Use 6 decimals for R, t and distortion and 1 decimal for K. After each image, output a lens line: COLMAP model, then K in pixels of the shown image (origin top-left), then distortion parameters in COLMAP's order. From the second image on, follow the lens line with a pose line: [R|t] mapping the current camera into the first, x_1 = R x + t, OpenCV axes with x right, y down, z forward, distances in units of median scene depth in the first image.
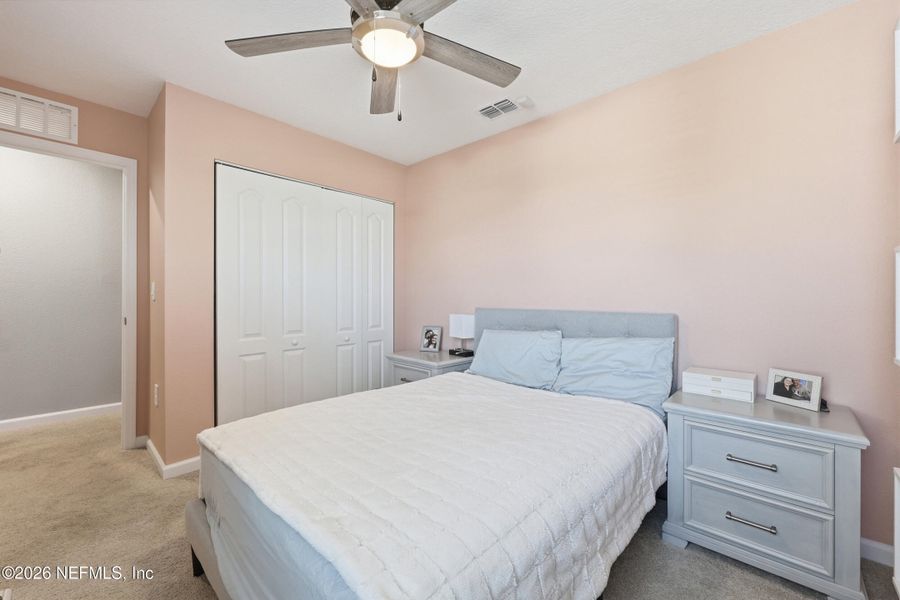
lens RADIAL K [[365.3, 0, 452.1], [0, 365.3, 295.4], [0, 0, 1]] dist [0.000470, 0.000149]
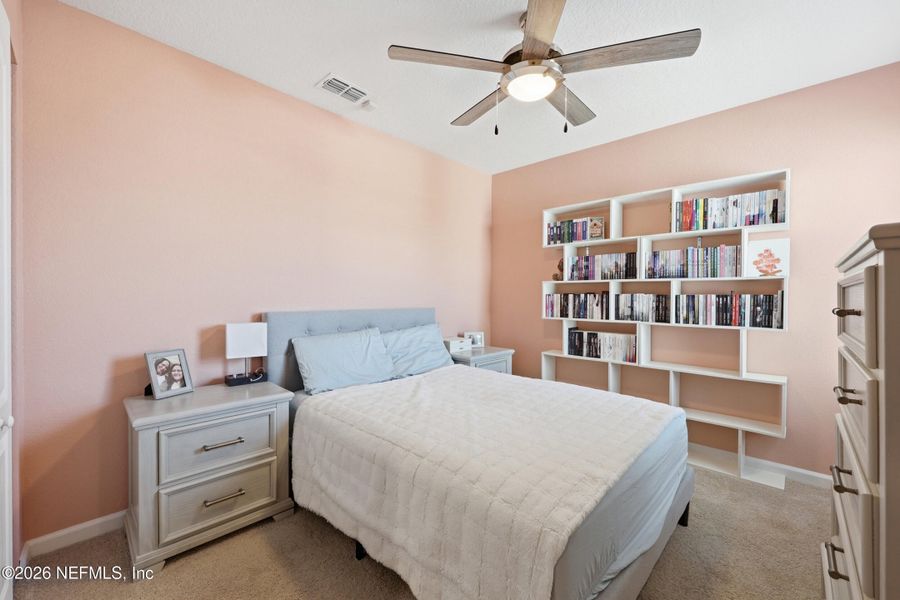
lens RADIAL K [[365.3, 0, 452.1], [0, 365.3, 295.4], [0, 0, 1]] dist [0.000470, 0.000149]
pose [[0.008452, 0.003532, 0.999958, -0.652847], [-0.001543, 0.999993, -0.003519, 0.002371], [-0.999963, -0.001513, 0.008458, 0.608450]]
